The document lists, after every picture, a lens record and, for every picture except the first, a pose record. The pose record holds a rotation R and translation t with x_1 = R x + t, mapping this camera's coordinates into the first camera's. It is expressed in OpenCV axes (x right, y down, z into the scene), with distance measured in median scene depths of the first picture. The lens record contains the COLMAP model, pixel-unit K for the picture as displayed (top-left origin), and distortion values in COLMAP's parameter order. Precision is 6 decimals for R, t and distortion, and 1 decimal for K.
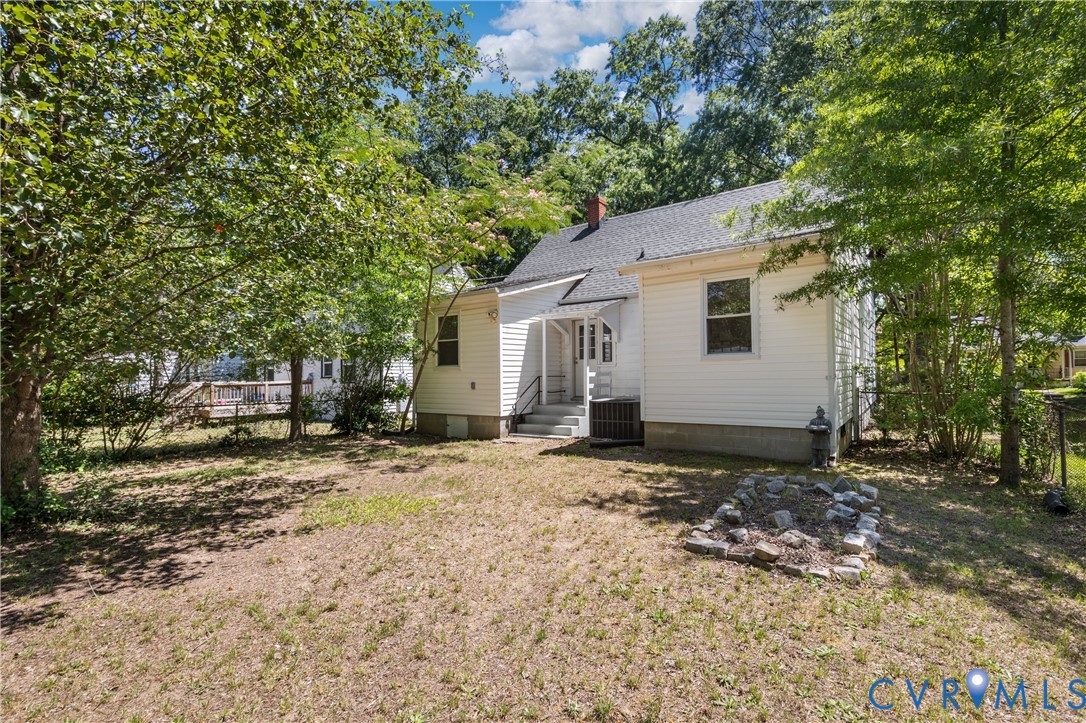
lens RADIAL K [[492.4, 0, 545.5], [0, 492.4, 365.9], [0, 0, 1]] dist [0.002304, -0.001626]
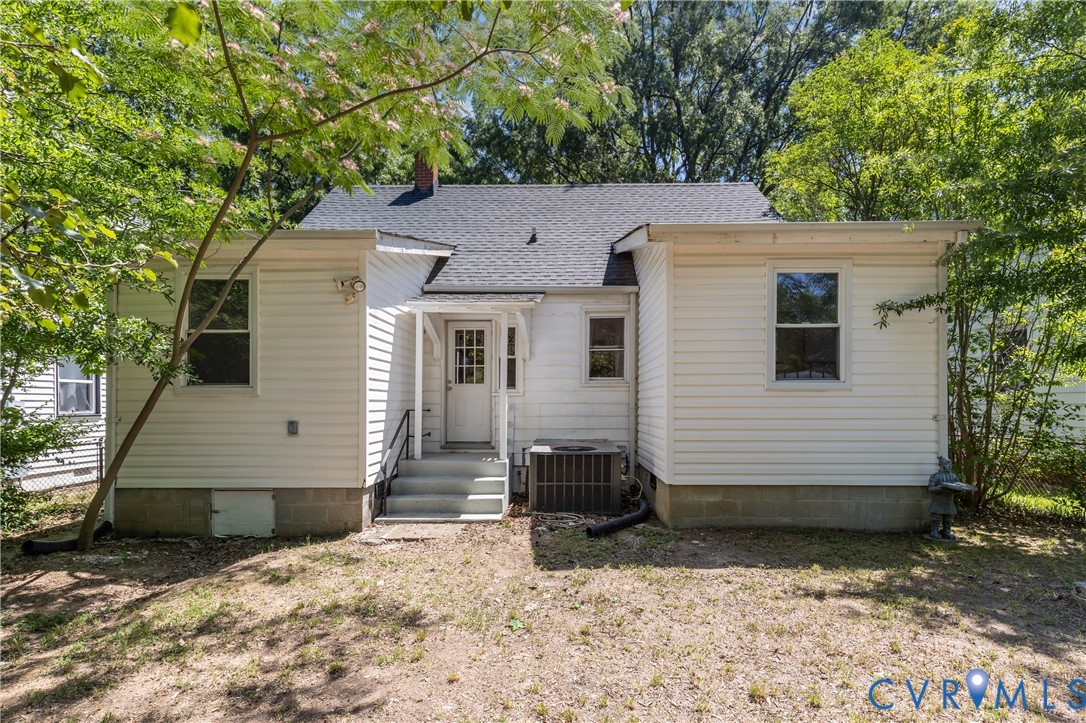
lens RADIAL K [[492.4, 0, 510.7], [0, 492.4, 406.0], [0, 0, 1]] dist [0.002304, -0.001626]
pose [[0.817407, 0.013070, 0.575913, -0.260583], [-0.022463, 0.999705, 0.009196, 0.009179], [-0.575623, -0.020453, 0.817460, 0.493838]]
